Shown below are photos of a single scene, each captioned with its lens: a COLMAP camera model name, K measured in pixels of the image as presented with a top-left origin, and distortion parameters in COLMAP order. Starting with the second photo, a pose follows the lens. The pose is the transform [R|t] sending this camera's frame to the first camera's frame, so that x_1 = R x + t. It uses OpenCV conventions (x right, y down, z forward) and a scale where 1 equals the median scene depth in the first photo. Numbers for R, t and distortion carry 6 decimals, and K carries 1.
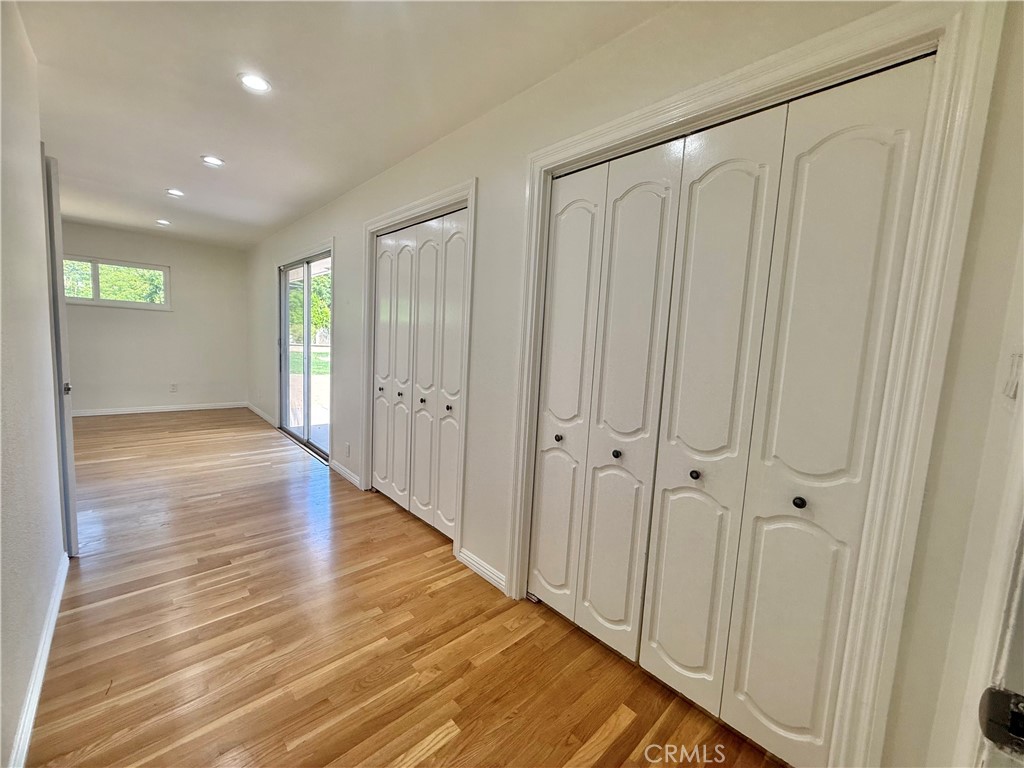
lens RADIAL K [[407.9, 0, 507.5], [0, 407.9, 379.3], [0, 0, 1]] dist [-0.000103, 0.000593]
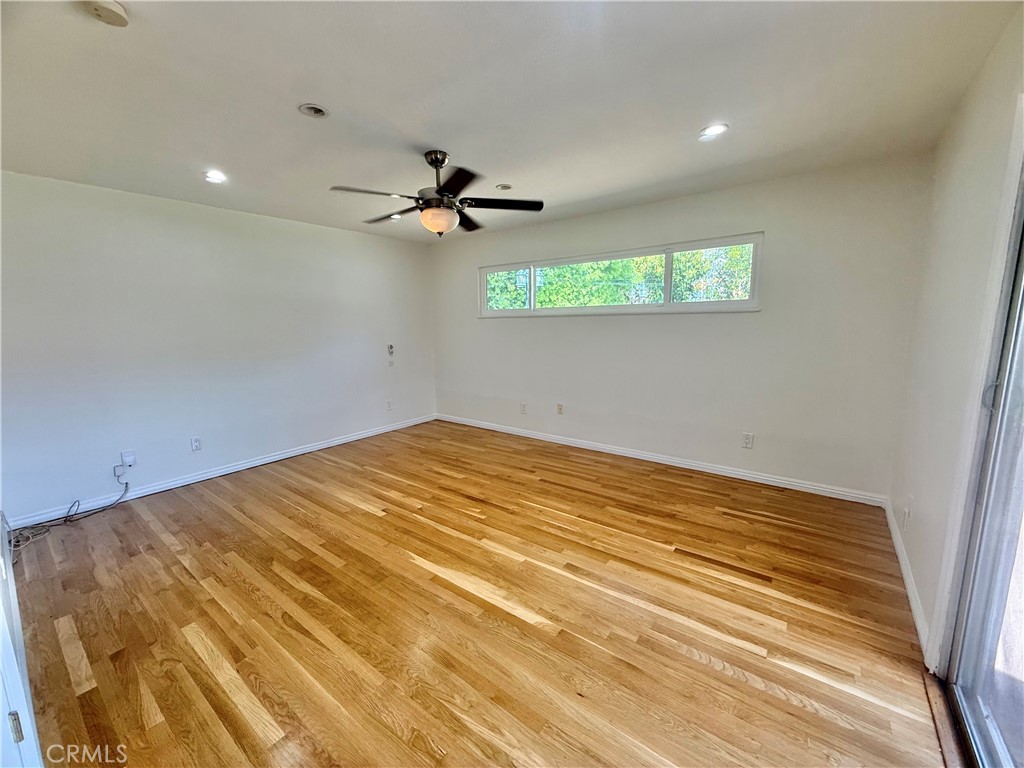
lens RADIAL K [[407.9, 0, 509.2], [0, 407.9, 384.4], [0, 0, 1]] dist [-0.000103, 0.000593]
pose [[0.152897, 0.093615, -0.983798, -0.585945], [-0.064860, 0.994307, 0.084535, -0.175291], [0.986111, 0.050884, 0.158098, 1.104403]]
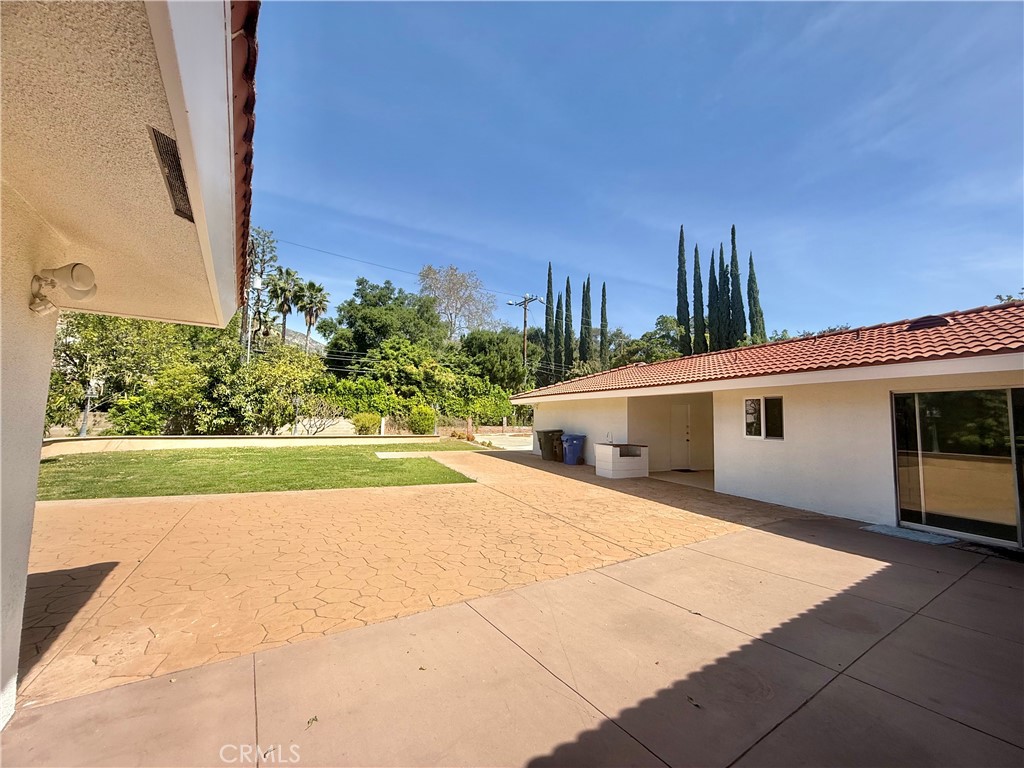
lens RADIAL K [[407.9, 0, 508.4], [0, 407.9, 388.9], [0, 0, 1]] dist [-0.000103, 0.000593]
pose [[0.984876, -0.048281, -0.166395, -0.413903], [0.019045, 0.984736, -0.173007, -0.241200], [0.172209, 0.167222, 0.970763, 1.642846]]
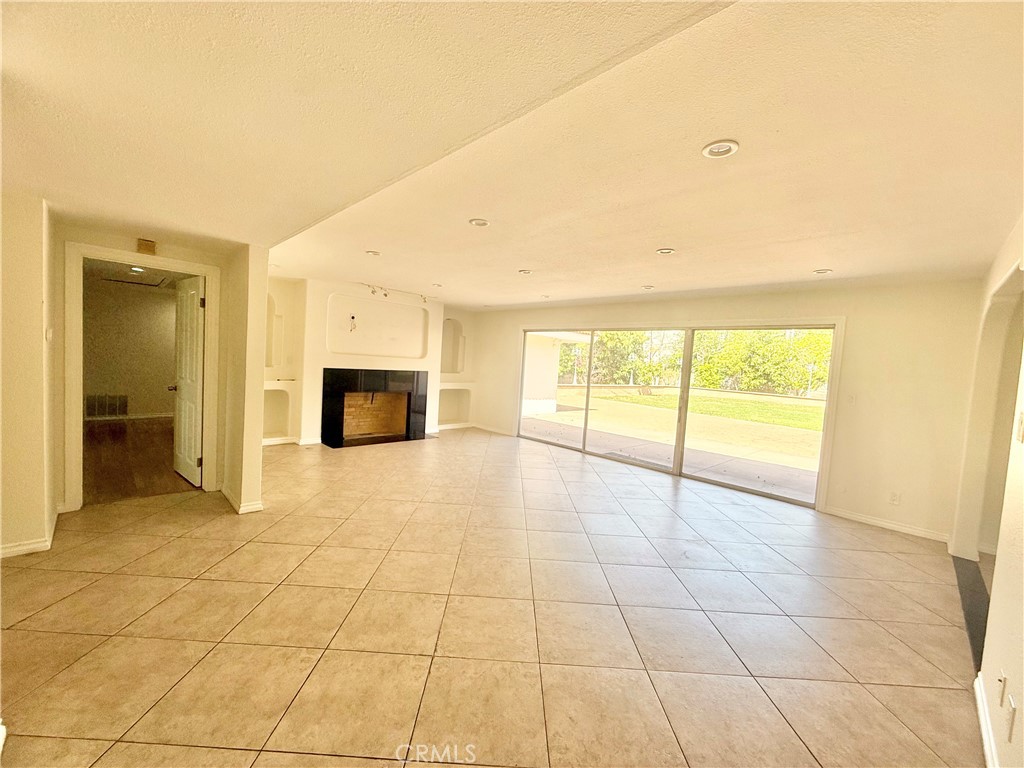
lens RADIAL K [[407.9, 0, 511.9], [0, 407.9, 384.7], [0, 0, 1]] dist [-0.000103, 0.000593]
pose [[0.731262, 0.034860, -0.681205, -4.011137], [-0.090486, 0.994824, -0.046226, 0.022232], [0.676068, 0.095443, 0.730632, -3.182702]]
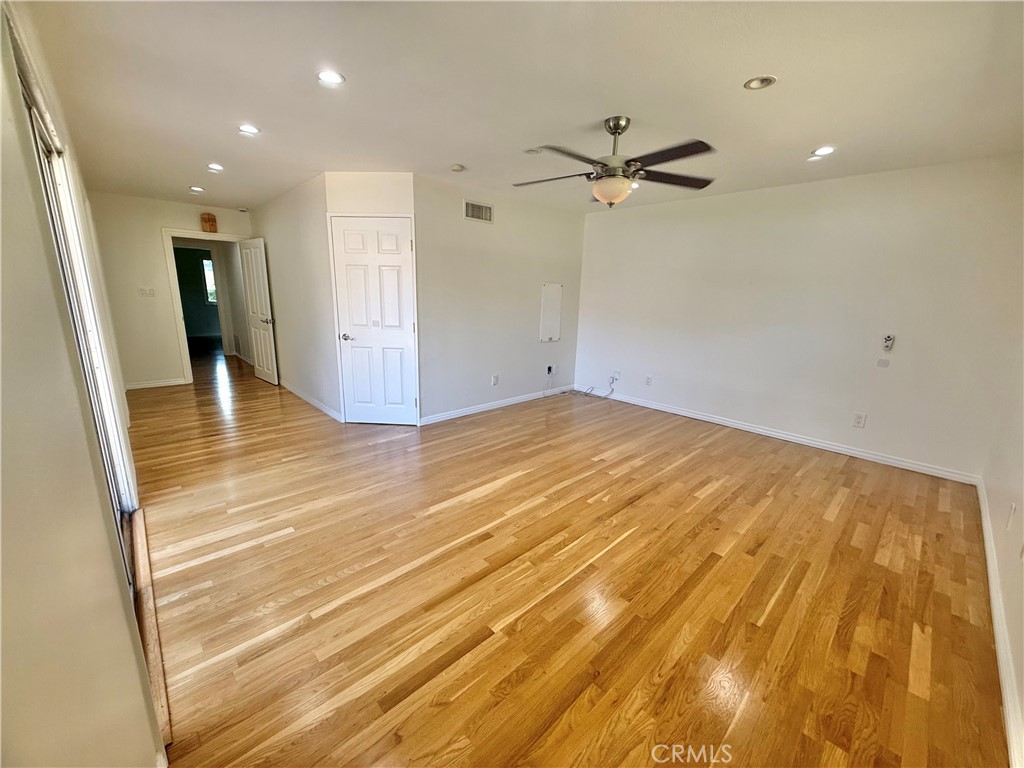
lens RADIAL K [[407.9, 0, 508.5], [0, 407.9, 387.1], [0, 0, 1]] dist [-0.000103, 0.000593]
pose [[-0.996631, -0.080113, -0.017571, -1.302937], [-0.081545, 0.944906, 0.317023, -0.302311], [-0.008795, 0.317388, -0.948255, 2.019691]]
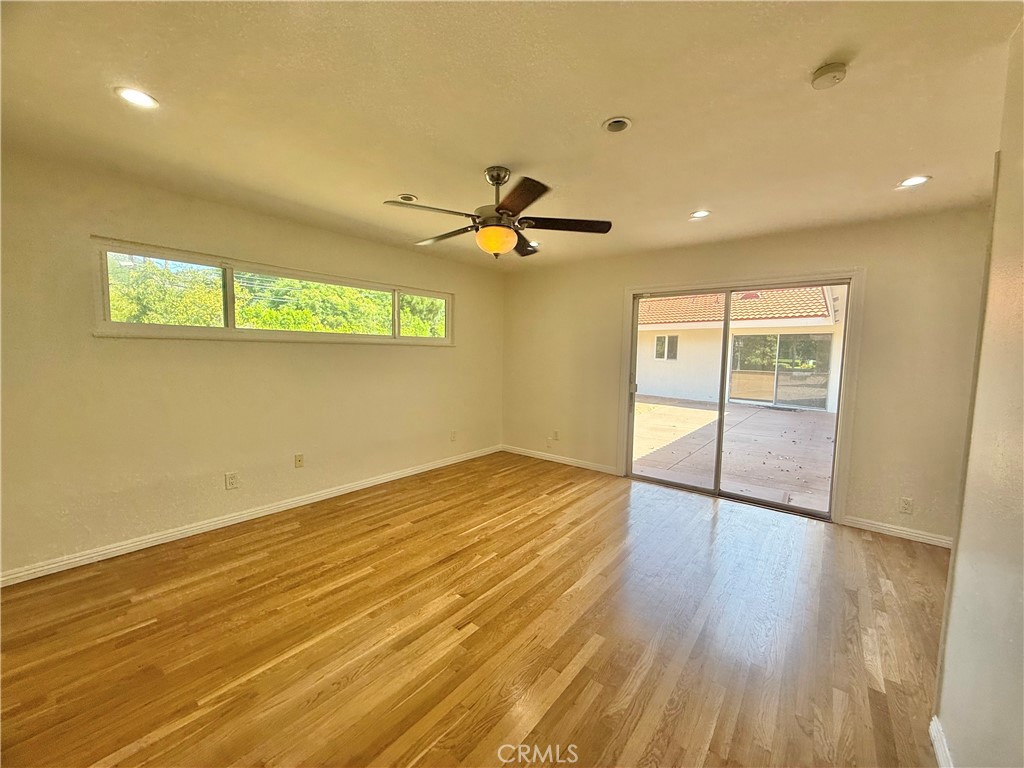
lens RADIAL K [[407.9, 0, 507.5], [0, 407.9, 386.3], [0, 0, 1]] dist [-0.000103, 0.000593]
pose [[0.990334, -0.050130, 0.129327, -1.597793], [0.050218, 0.998735, 0.002579, -0.155859], [-0.129293, 0.003941, 0.991599, 0.284726]]
